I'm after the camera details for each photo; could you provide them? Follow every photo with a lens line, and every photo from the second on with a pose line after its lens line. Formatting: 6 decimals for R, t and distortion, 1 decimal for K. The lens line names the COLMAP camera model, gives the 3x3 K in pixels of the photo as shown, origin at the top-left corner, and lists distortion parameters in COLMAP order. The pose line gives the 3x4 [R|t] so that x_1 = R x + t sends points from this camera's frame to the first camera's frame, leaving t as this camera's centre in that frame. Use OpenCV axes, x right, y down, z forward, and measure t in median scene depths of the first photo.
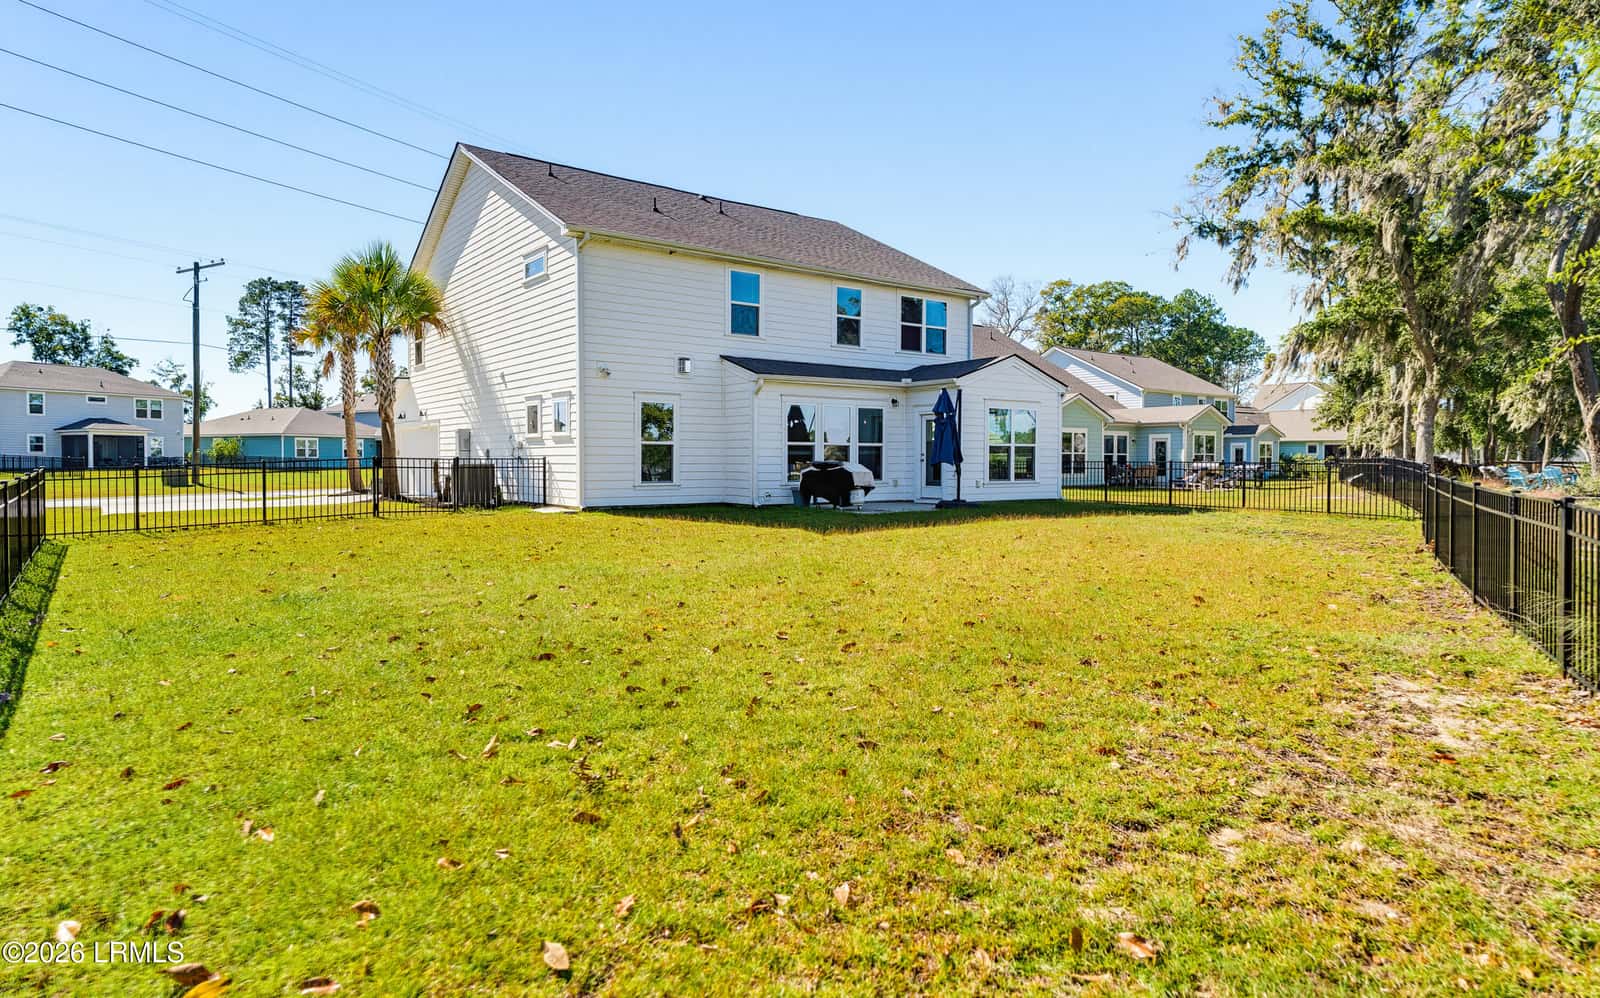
lens RADIAL K [[897.7, 0, 764.9], [0, 897.7, 488.9], [0, 0, 1]] dist [0.030529, -0.000148]
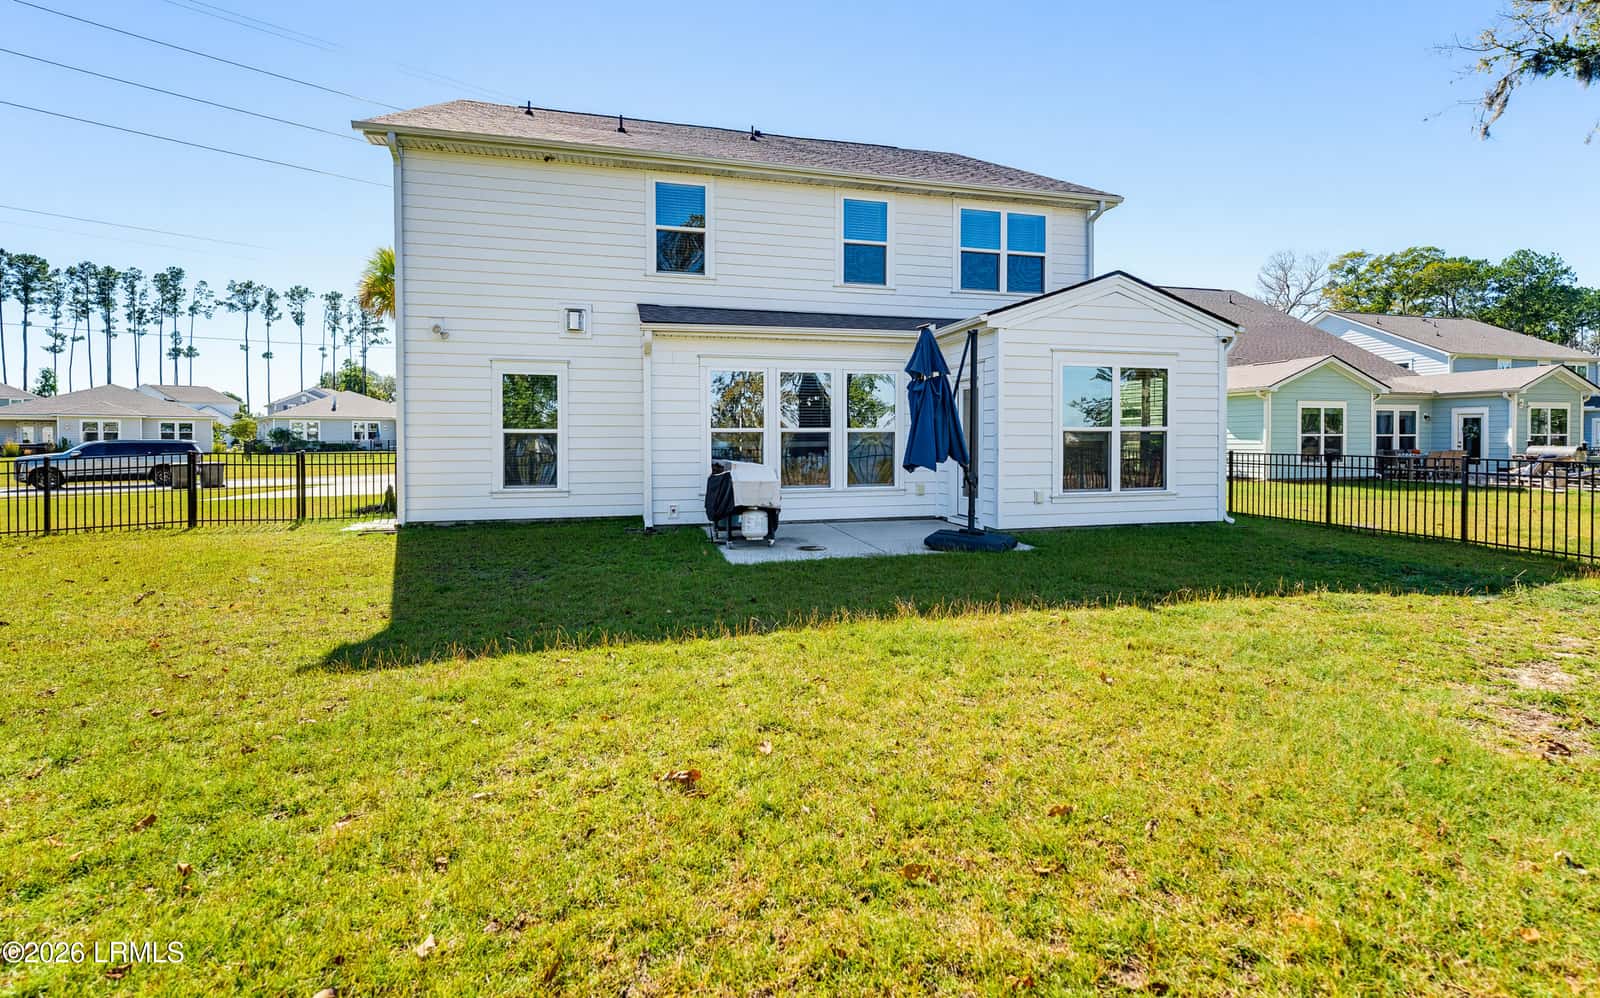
lens RADIAL K [[694.5, 0, 799.3], [0, 694.5, 445.1], [0, 0, 1]] dist [-0.002330, 0.000438]
pose [[0.932021, 0.003620, -0.362386, 0.136680], [-0.009836, 0.999834, -0.015308, -0.016810], [0.362270, 0.017831, 0.931902, 0.285339]]
